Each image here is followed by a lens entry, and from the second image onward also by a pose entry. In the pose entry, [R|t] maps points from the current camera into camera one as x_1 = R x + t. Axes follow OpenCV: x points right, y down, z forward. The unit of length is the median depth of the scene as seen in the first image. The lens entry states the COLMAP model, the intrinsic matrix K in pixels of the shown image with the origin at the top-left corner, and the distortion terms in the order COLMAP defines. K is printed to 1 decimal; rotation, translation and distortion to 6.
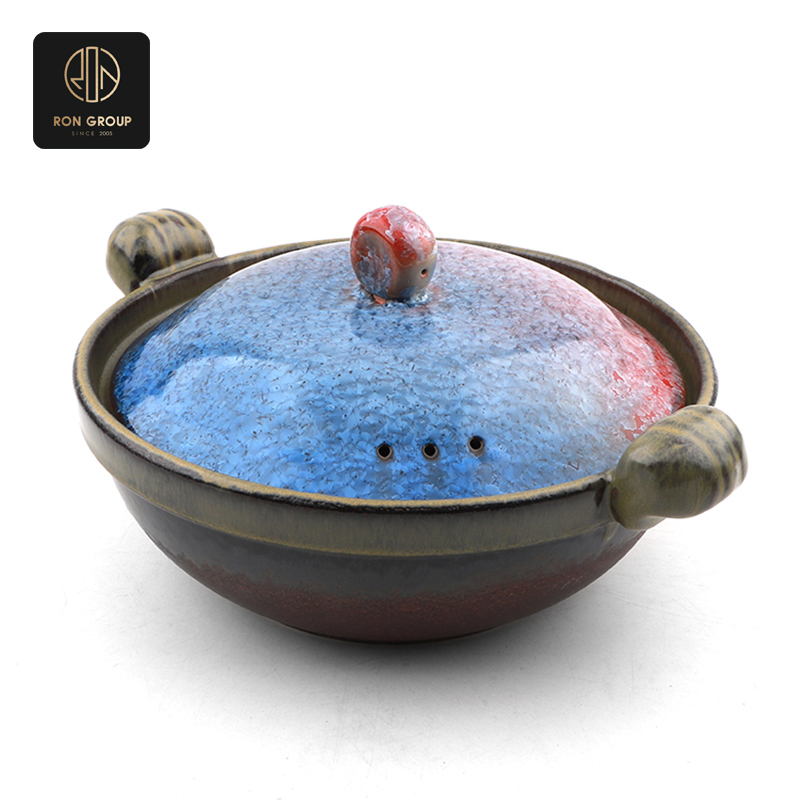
lens RADIAL K [[1457.3, 0, 398.6], [0, 1457.3, 398.5], [0, 0, 1]] dist [0.050616, 0.000000]
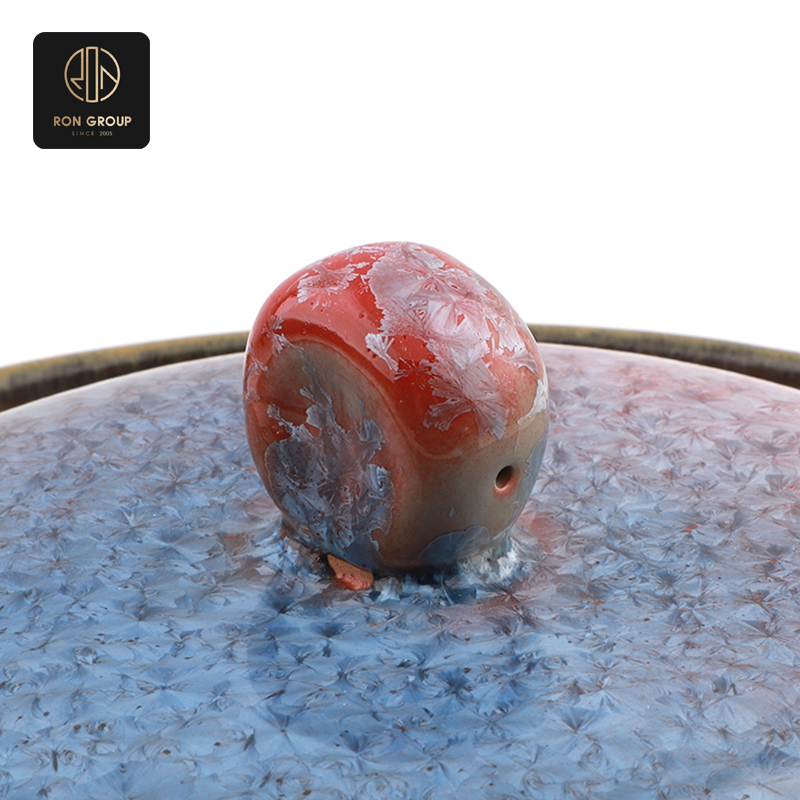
lens RADIAL K [[2086.6, 0, 400.3], [0, 2086.6, 400.1], [0, 0, 1]] dist [0.037858, 0.000000]
pose [[0.999558, -0.025295, 0.015606, -0.008847], [0.025533, 0.999558, -0.015208, -0.095809], [-0.015215, 0.015600, 0.999763, 0.594334]]
